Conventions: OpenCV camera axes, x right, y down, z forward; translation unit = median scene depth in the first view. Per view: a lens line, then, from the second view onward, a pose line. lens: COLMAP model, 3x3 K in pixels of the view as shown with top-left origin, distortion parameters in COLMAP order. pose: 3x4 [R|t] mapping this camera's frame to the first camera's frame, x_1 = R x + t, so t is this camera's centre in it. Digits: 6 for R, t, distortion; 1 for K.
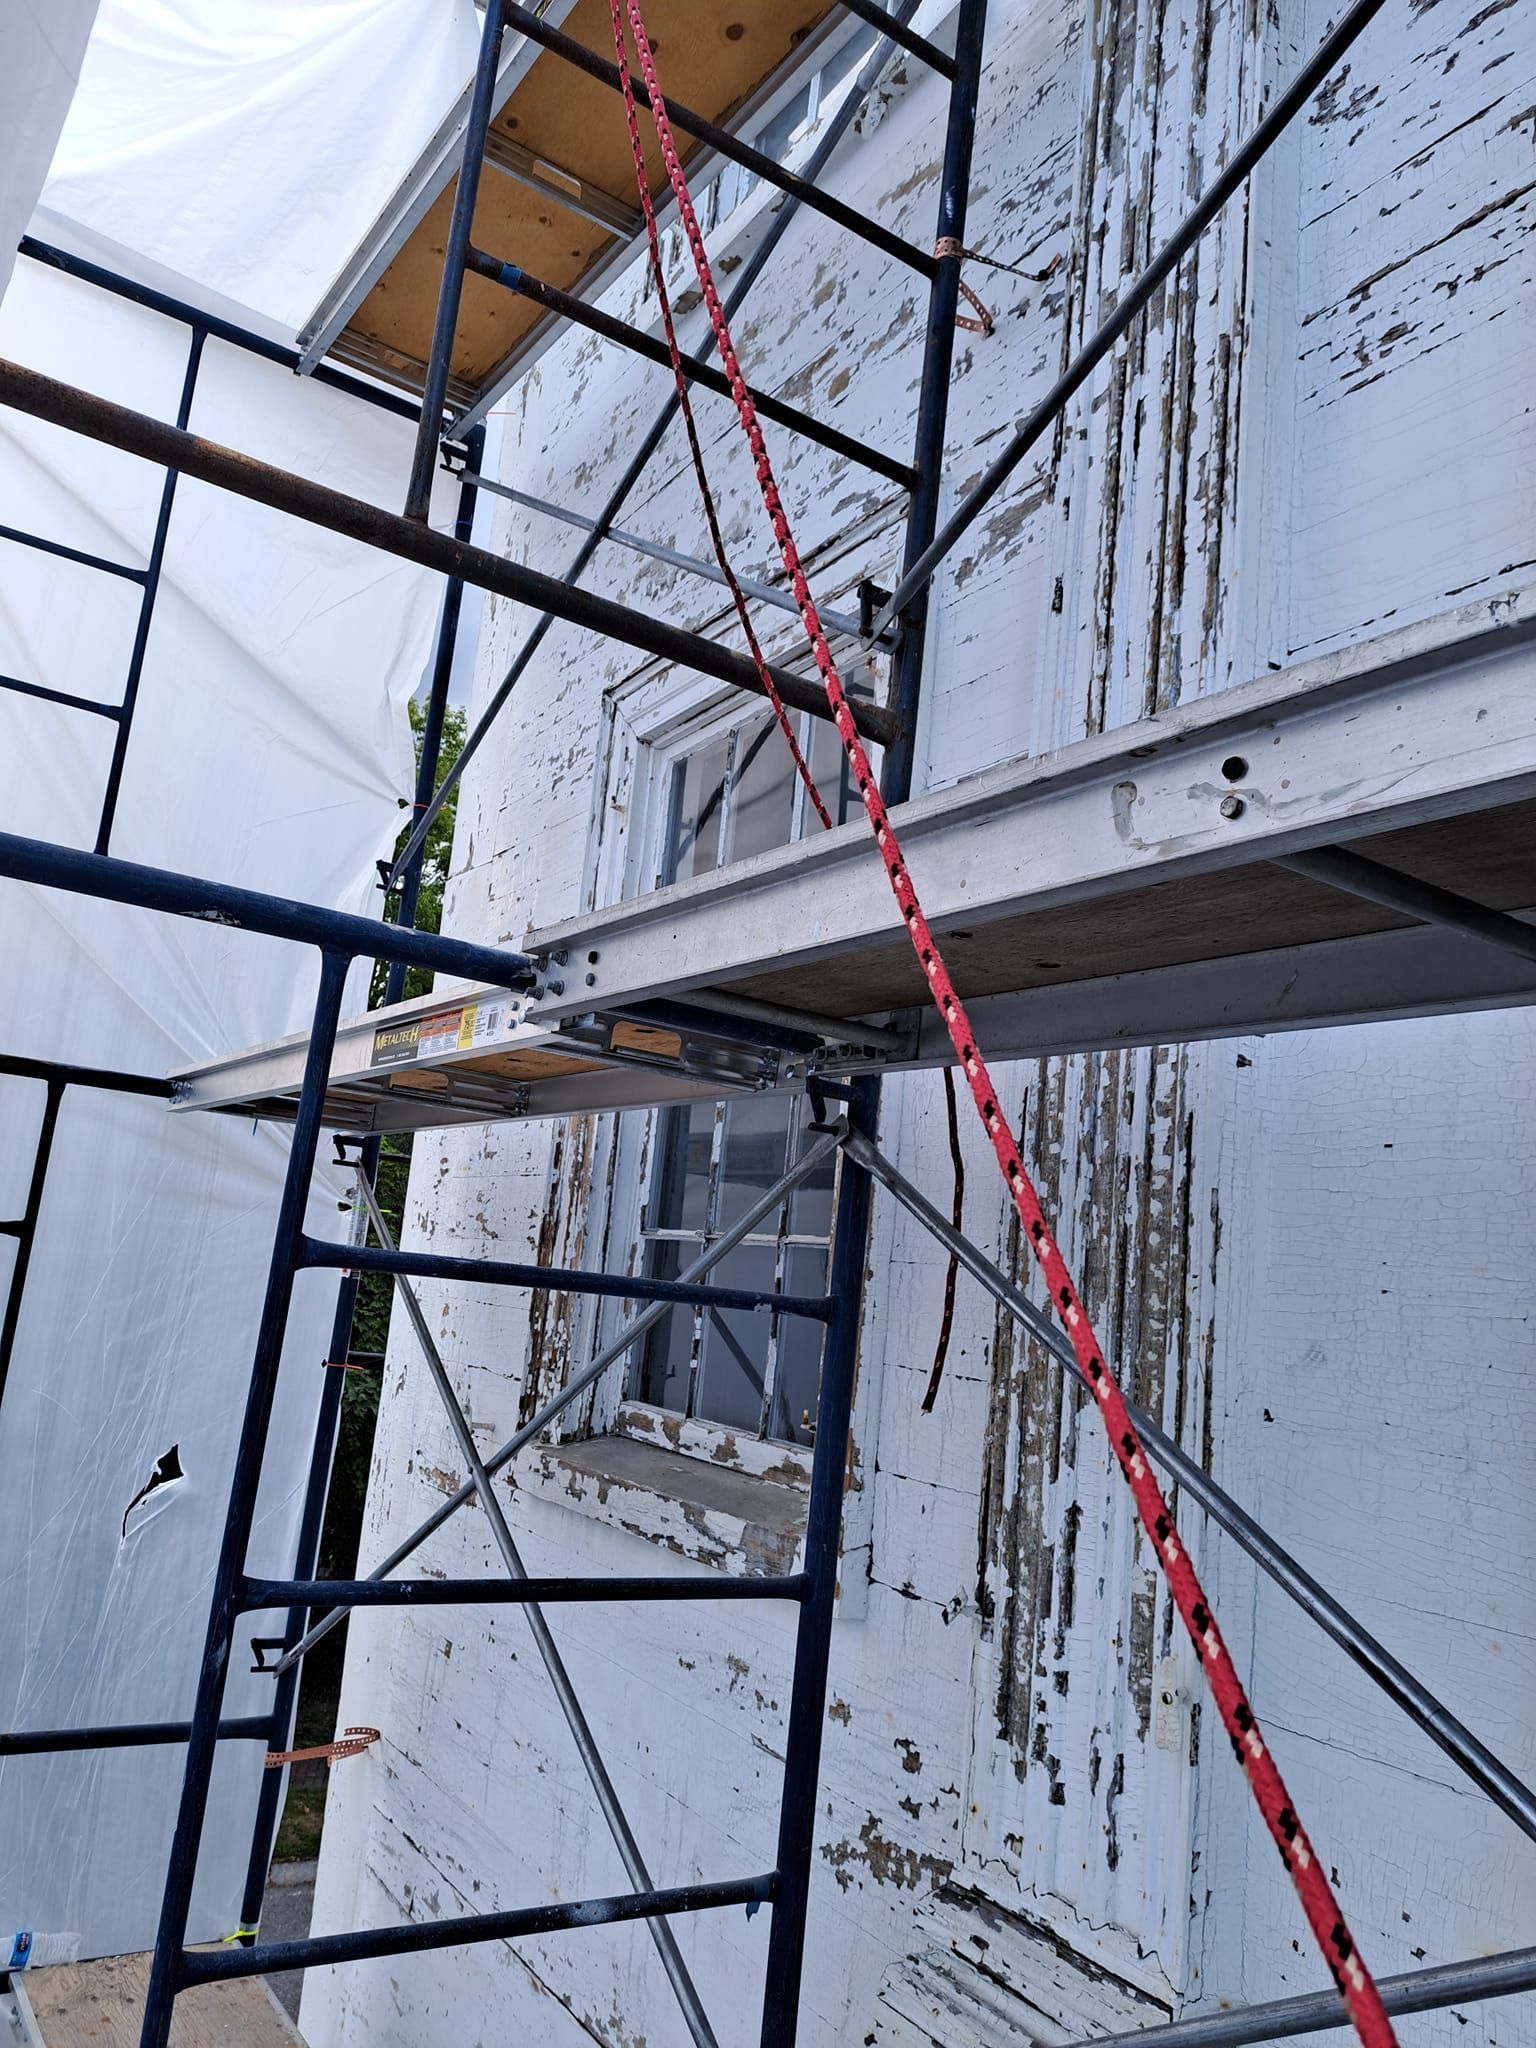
lens RADIAL K [[1469.8, 0, 768.0], [0, 1469.8, 1024.0], [0, 0, 1]] dist [0.086316, -0.093767]
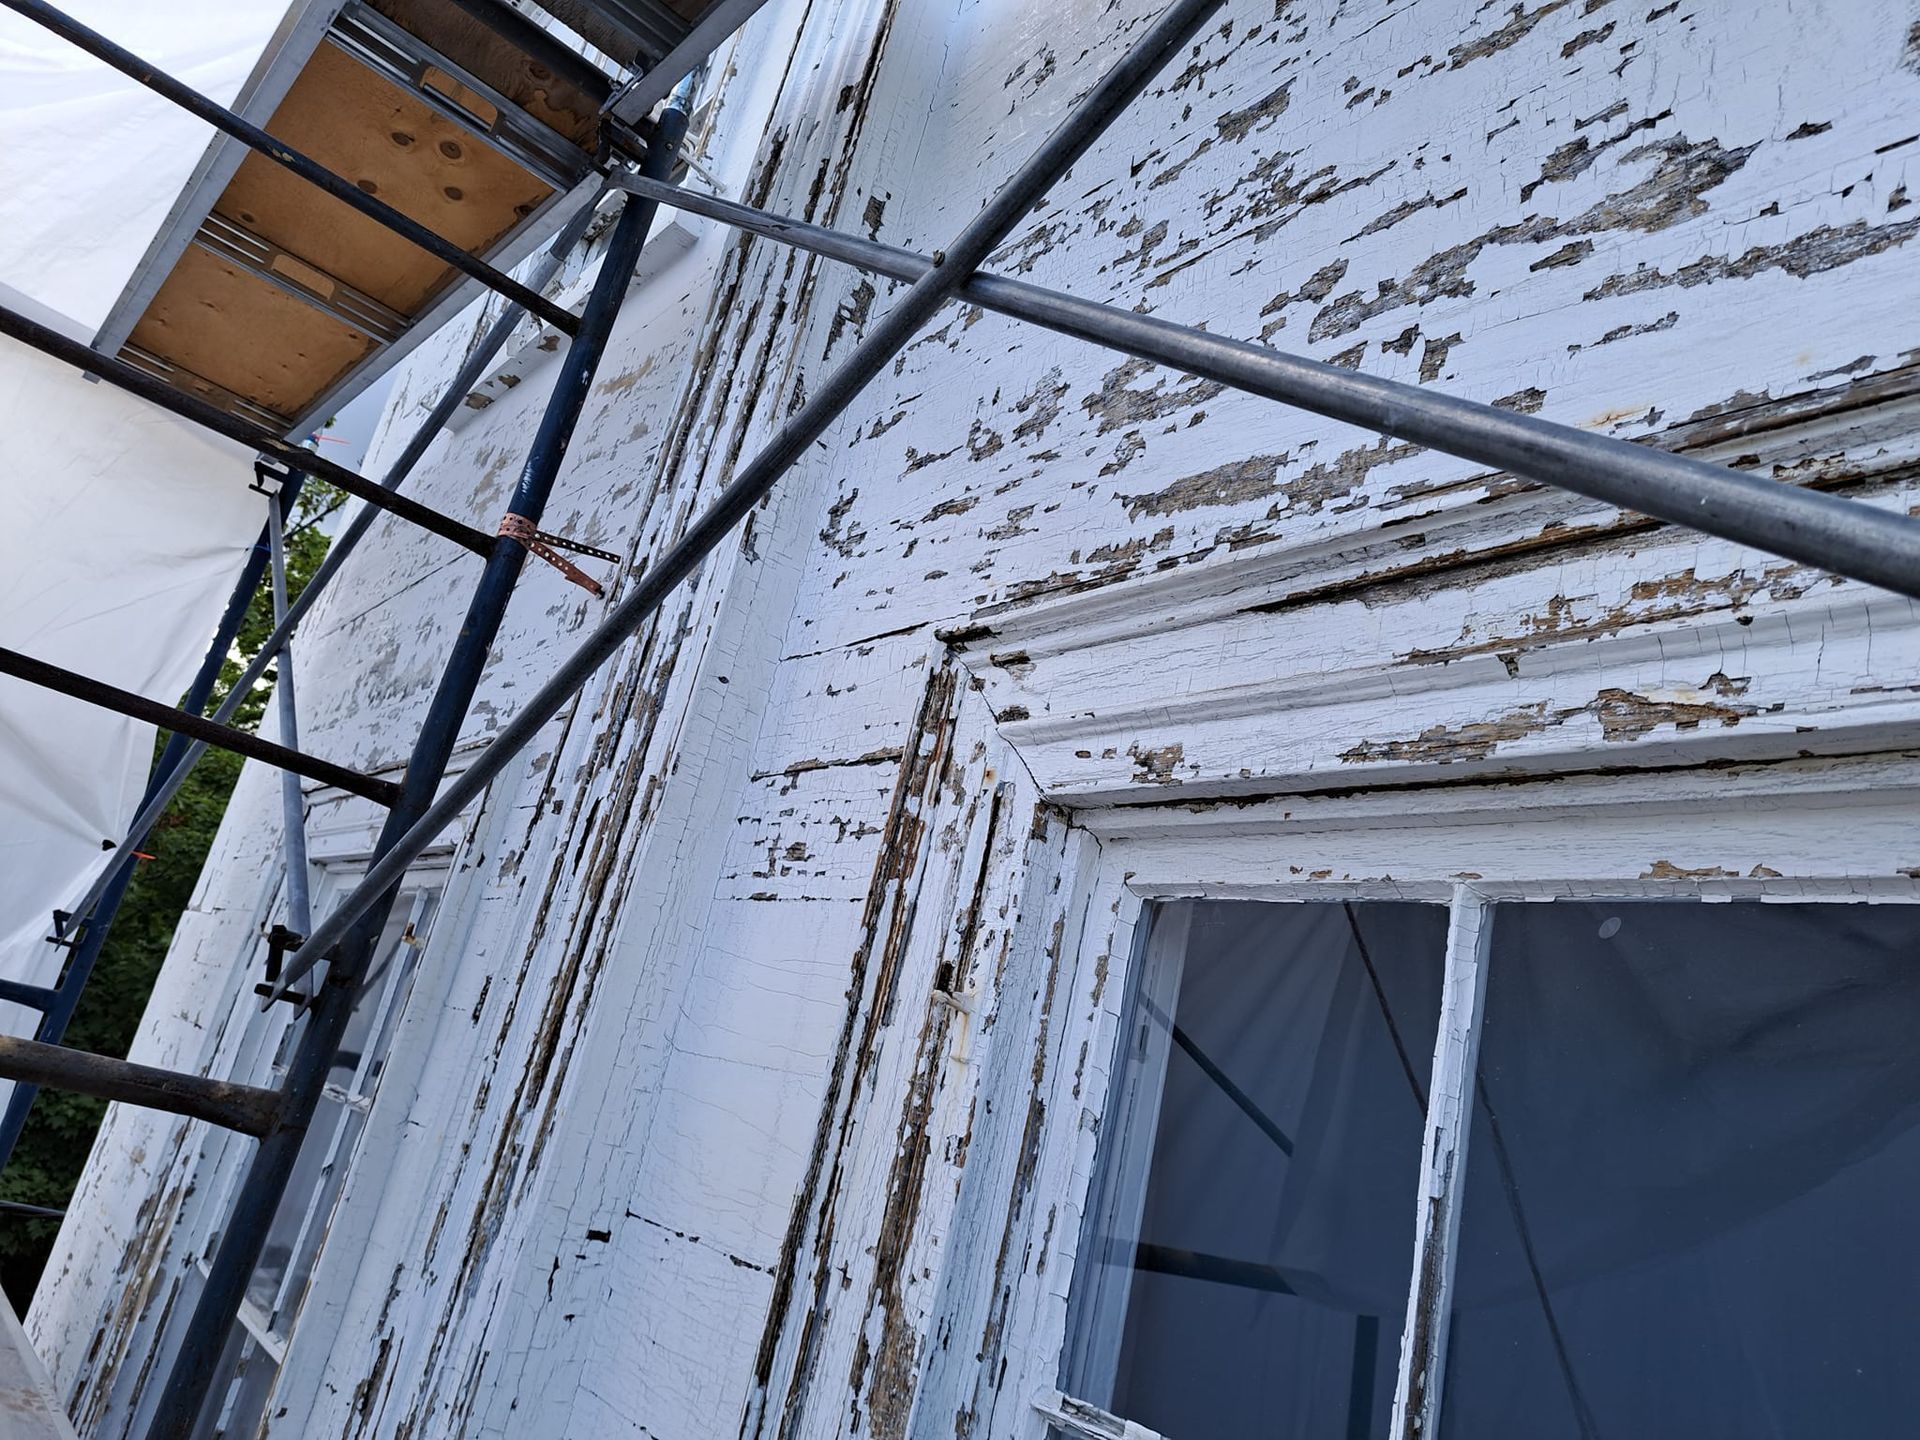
lens RADIAL K [[1377.9, 0, 960.0], [0, 1377.9, 720.0], [0, 0, 1]] dist [0.086316, -0.093767]
pose [[0.986040, 0.154345, 0.062465, 0.281593], [-0.146790, 0.982871, -0.111436, -0.289348], [-0.078595, 0.100711, 0.991806, 0.147968]]
